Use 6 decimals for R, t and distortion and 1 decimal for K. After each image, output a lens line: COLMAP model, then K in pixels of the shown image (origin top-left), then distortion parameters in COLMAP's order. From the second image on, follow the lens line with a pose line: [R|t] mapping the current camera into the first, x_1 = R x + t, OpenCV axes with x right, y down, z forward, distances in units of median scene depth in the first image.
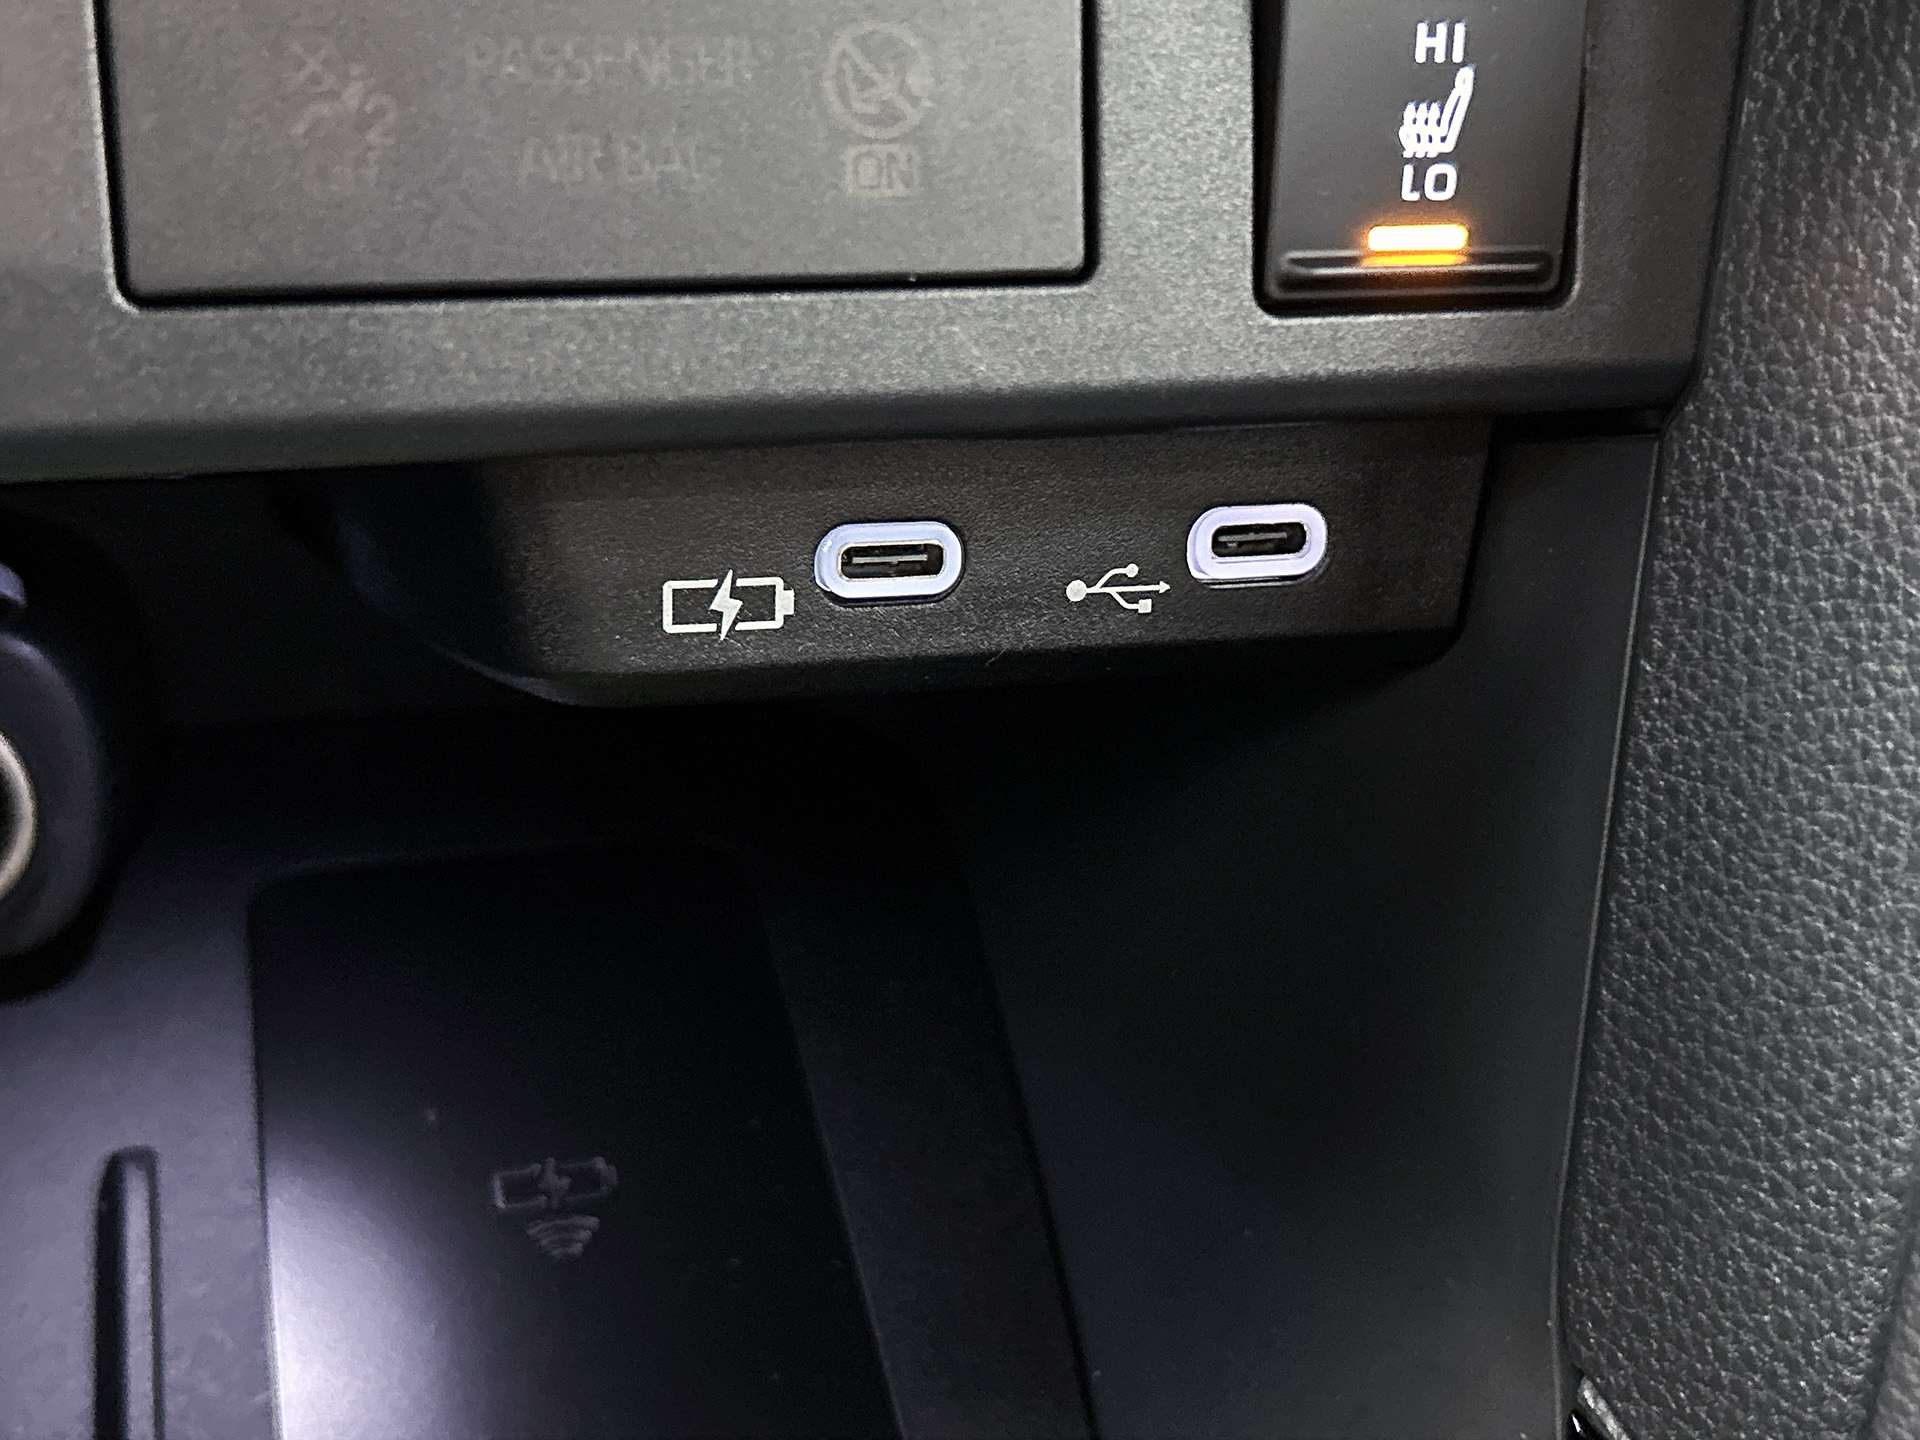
lens RADIAL K [[2395.4, 0, 976.4], [0, 2395.4, 721.2], [0, 0, 1]] dist [0.028051, 0.000000]
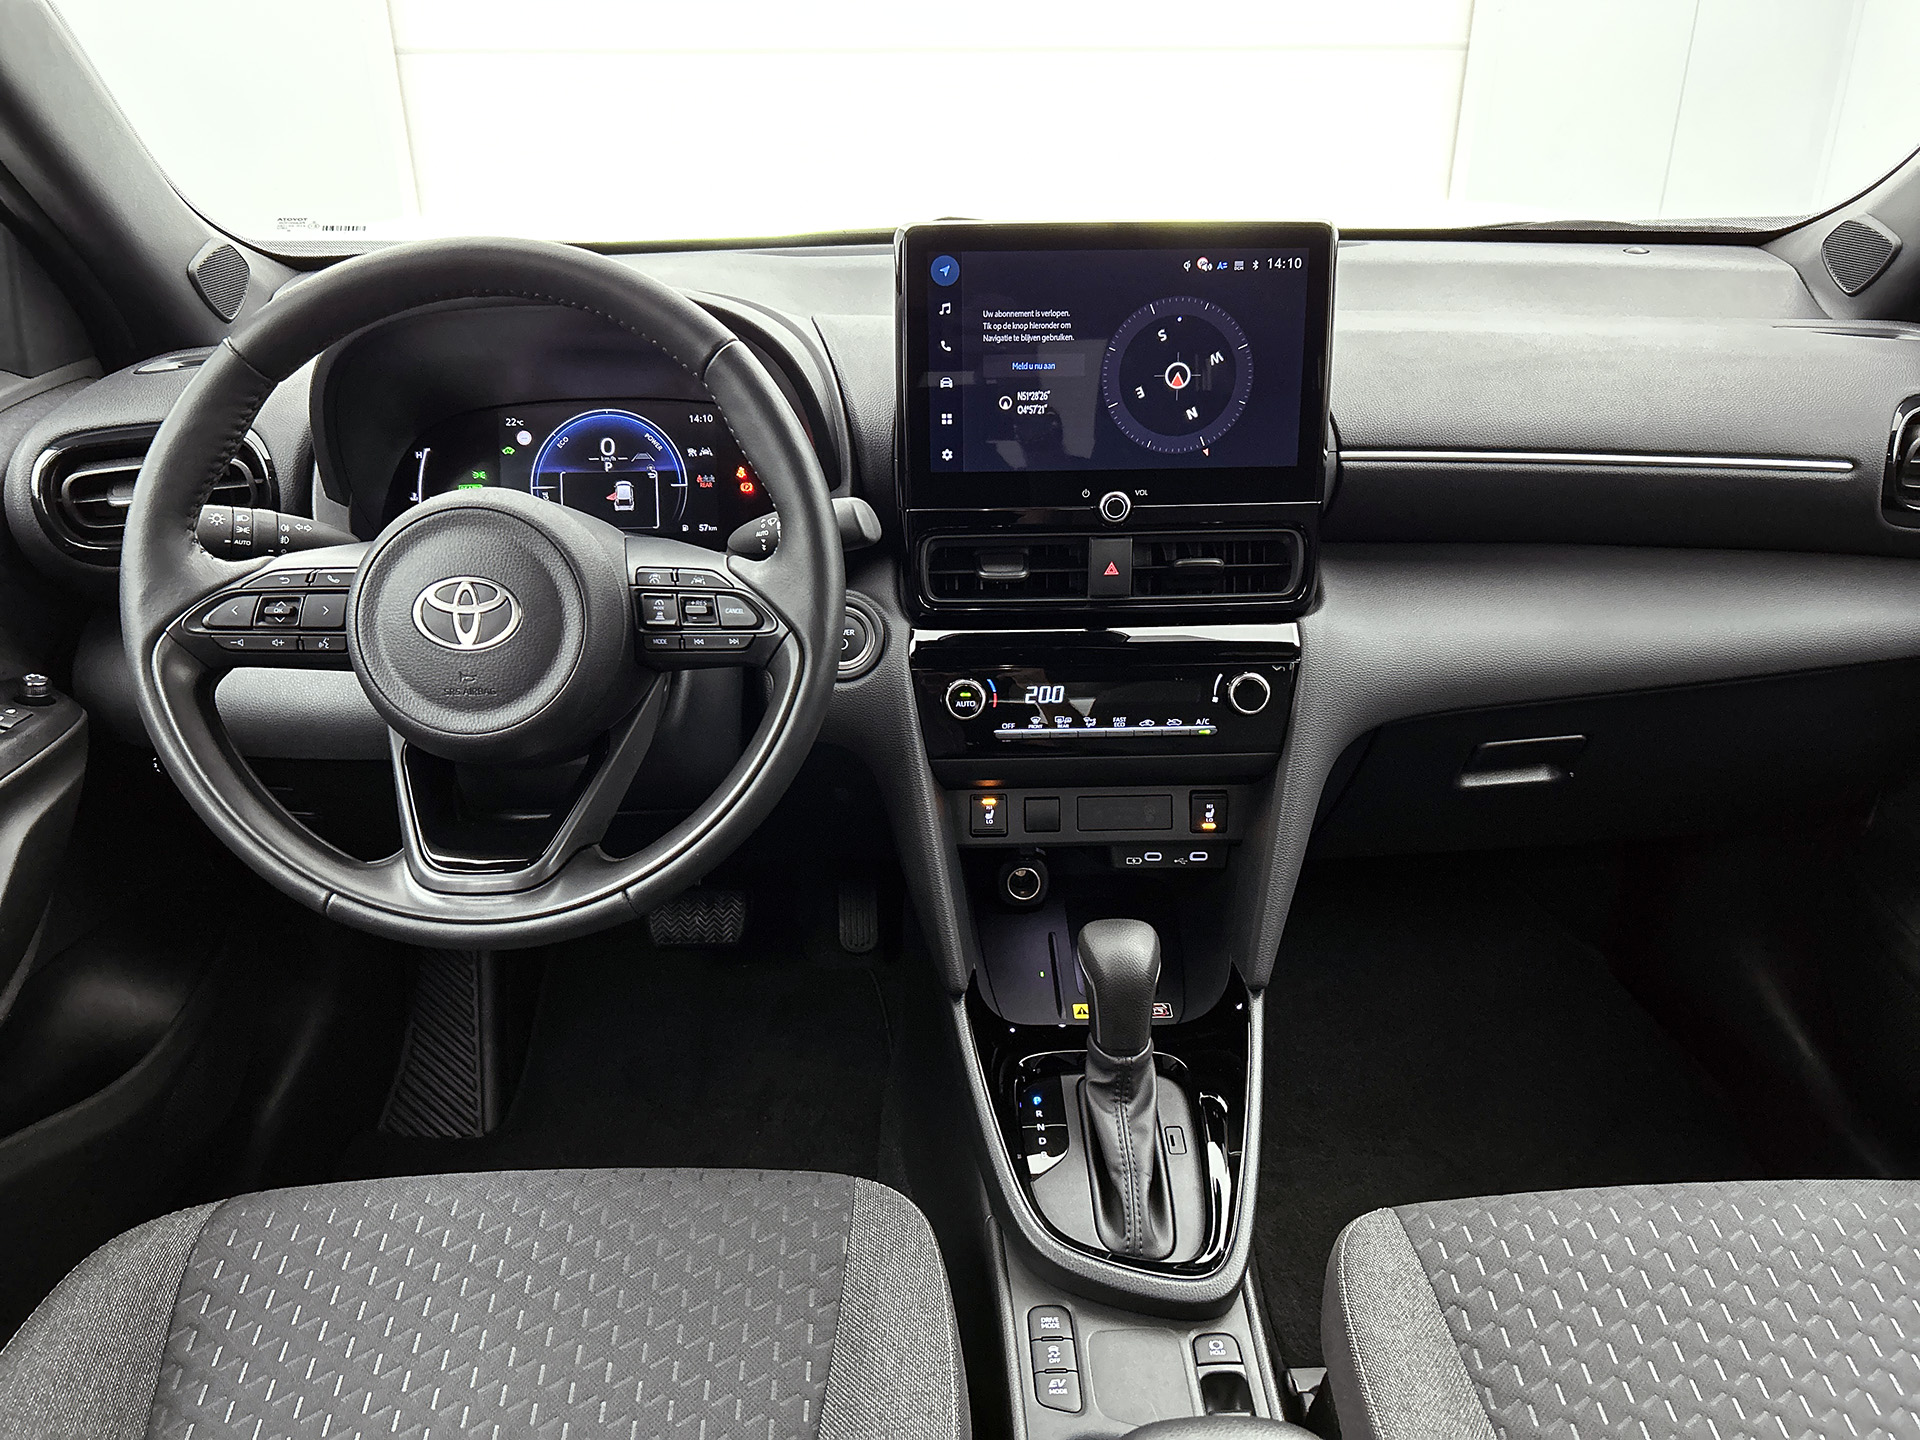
lens RADIAL K [[1449.6, 0, 956.6], [0, 1449.6, 728.4], [0, 0, 1]] dist [0.037717, -0.035398]
pose [[0.965133, 0.024072, -0.260651, 0.676386], [-0.058682, 0.990315, -0.125826, 0.187273], [0.255098, 0.136734, 0.957198, -4.552830]]
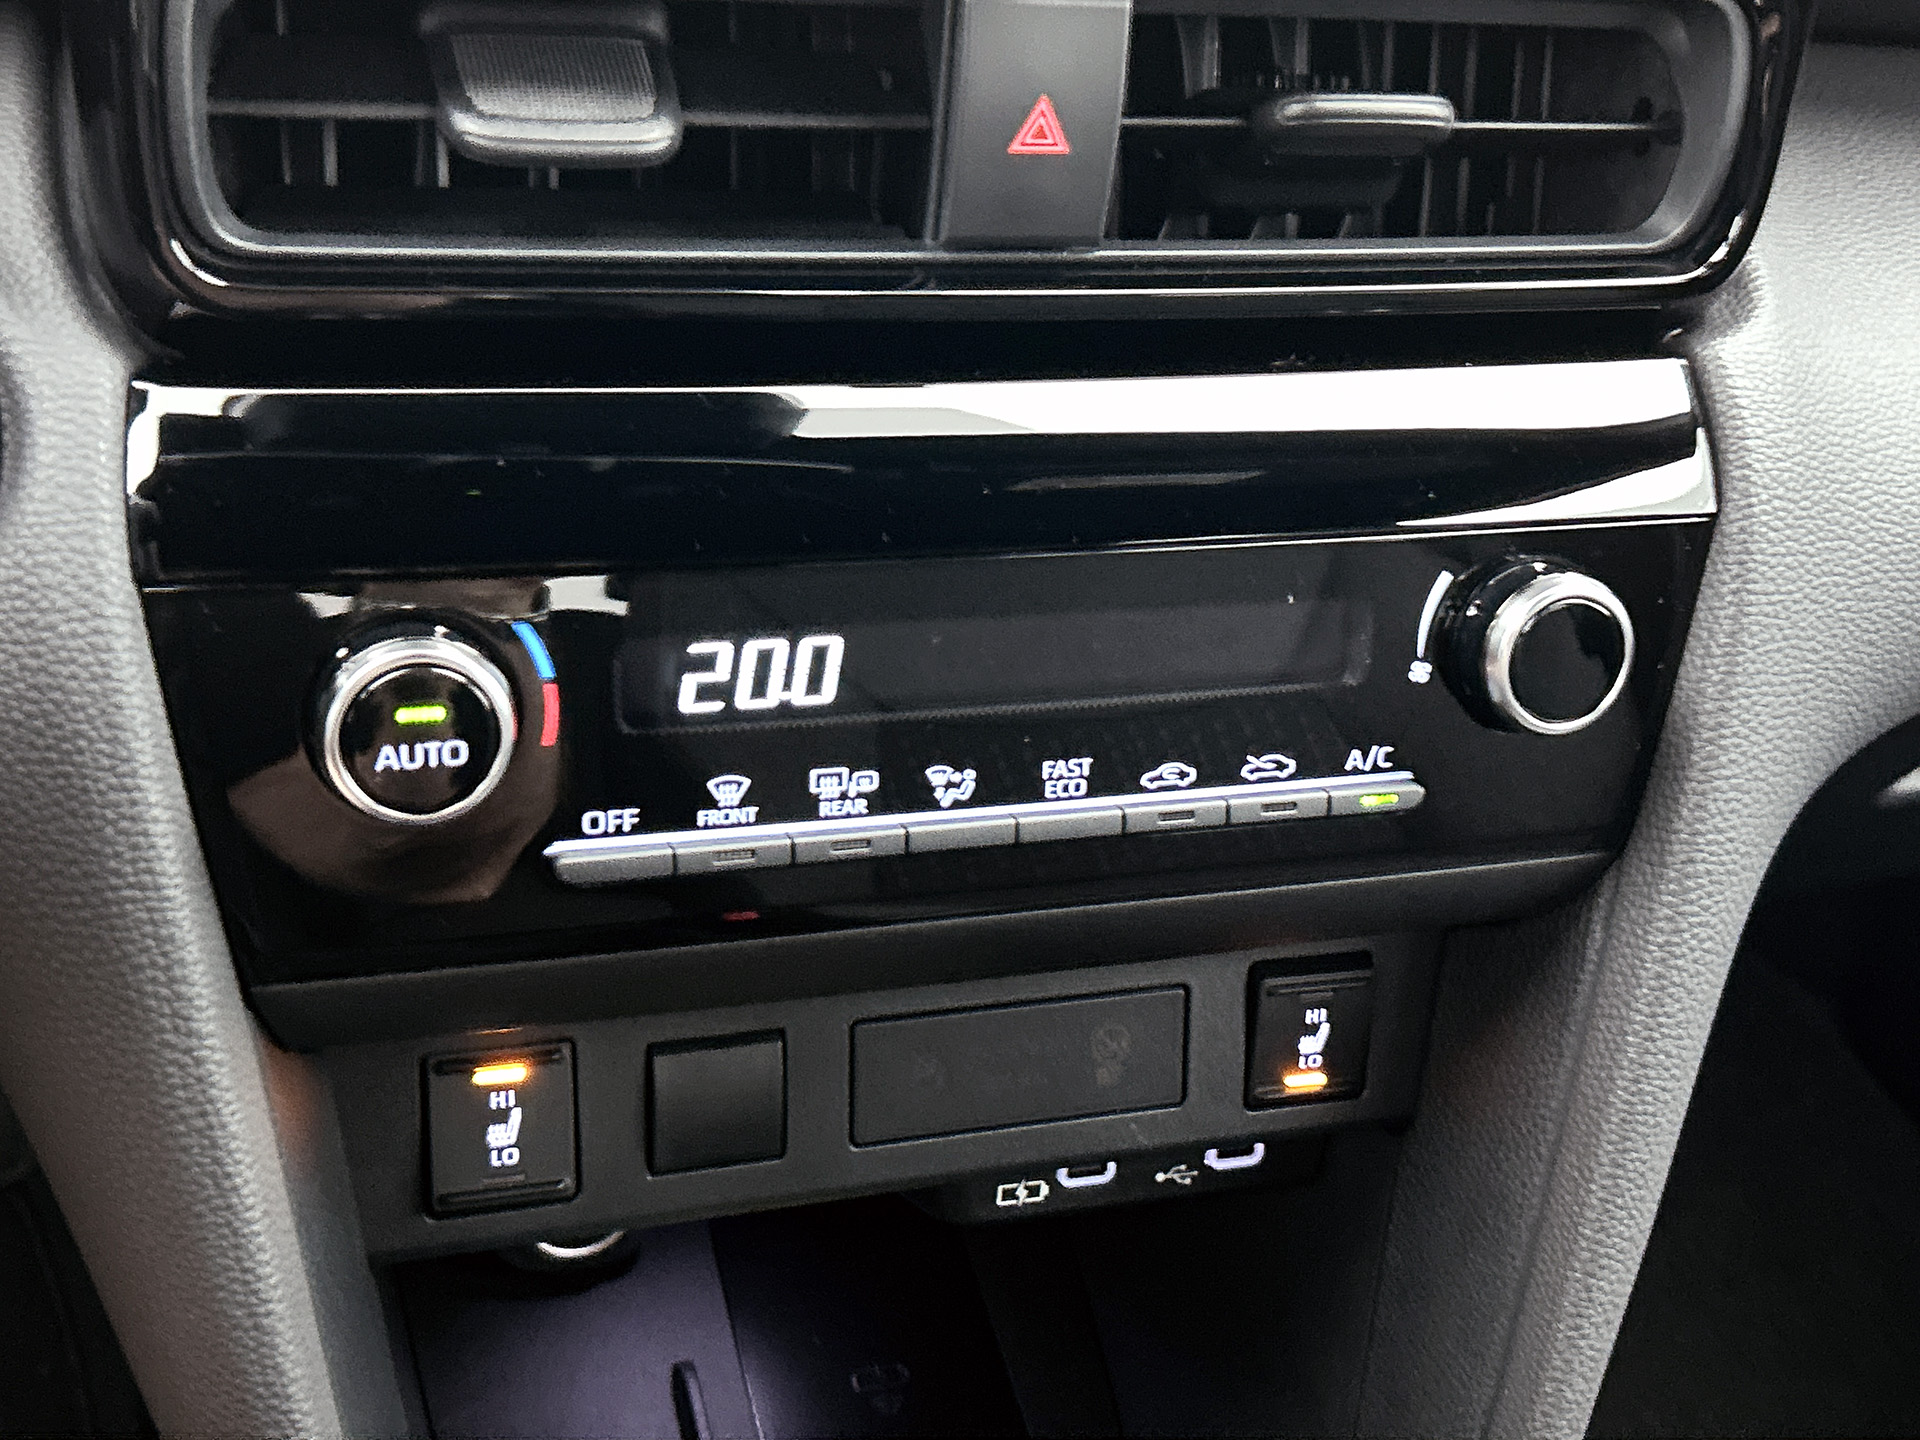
lens RADIAL K [[2395.4, 0, 976.7], [0, 2395.4, 714.5], [0, 0, 1]] dist [0.028051, 0.000000]
pose [[0.998517, 0.028791, 0.046212, -0.291166], [-0.030290, 0.999026, 0.032083, -0.644084], [-0.045243, -0.033436, 0.998416, -1.501864]]
